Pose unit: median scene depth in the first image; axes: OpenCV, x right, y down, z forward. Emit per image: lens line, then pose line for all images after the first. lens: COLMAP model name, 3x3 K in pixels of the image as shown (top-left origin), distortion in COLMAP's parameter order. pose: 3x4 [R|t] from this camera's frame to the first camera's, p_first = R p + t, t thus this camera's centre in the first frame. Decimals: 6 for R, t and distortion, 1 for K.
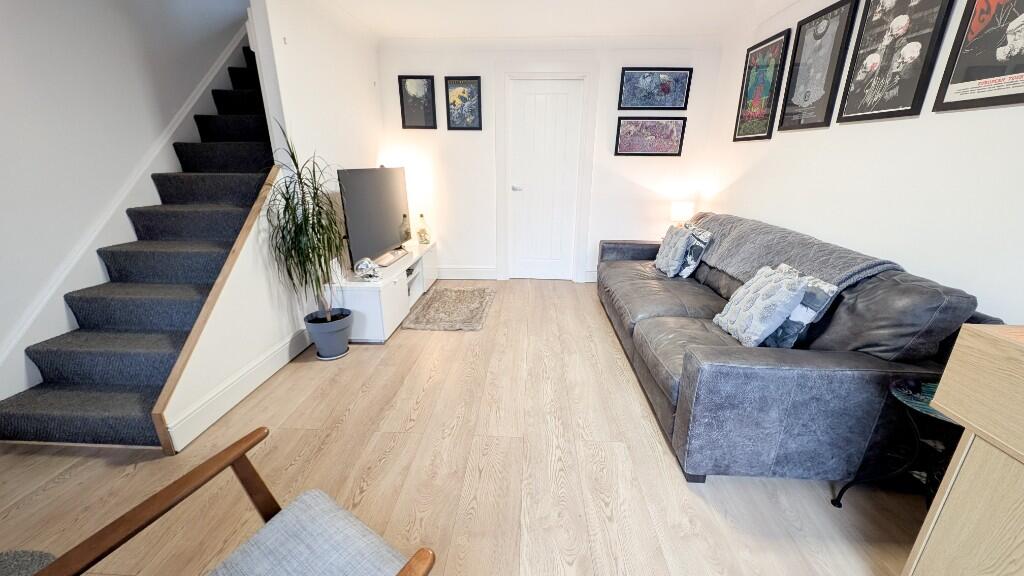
lens RADIAL K [[378.9, 0, 514.6], [0, 378.9, 287.5], [0, 0, 1]] dist [0.010487, -0.006324]
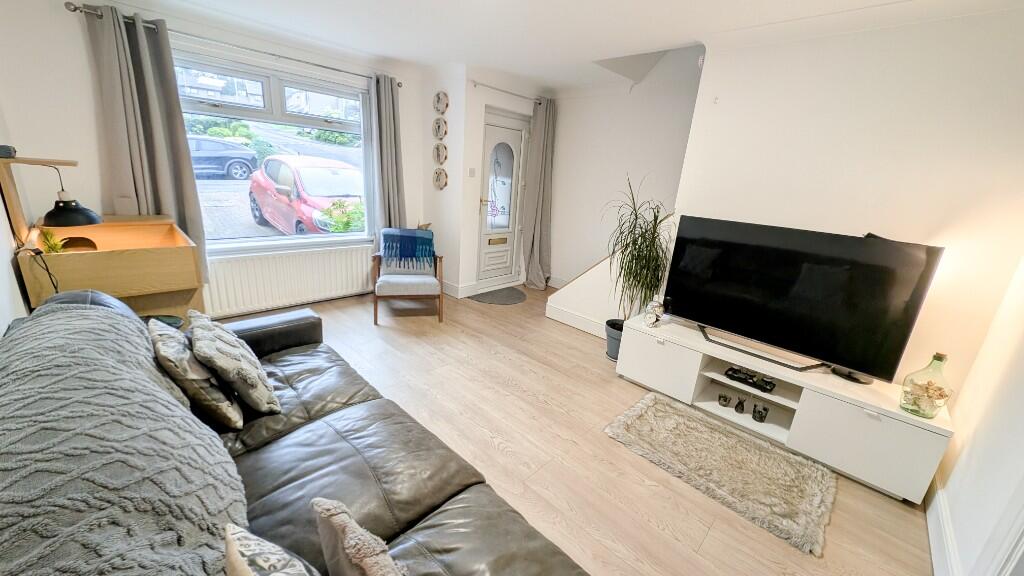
lens RADIAL K [[378.9, 0, 514.6], [0, 378.9, 287.5], [0, 0, 1]] dist [0.010487, -0.006324]
pose [[-0.650485, 0.173447, -0.739449, 0.462543], [-0.305856, 0.831327, 0.464056, -0.367355], [0.695213, 0.528026, -0.487716, 0.975417]]
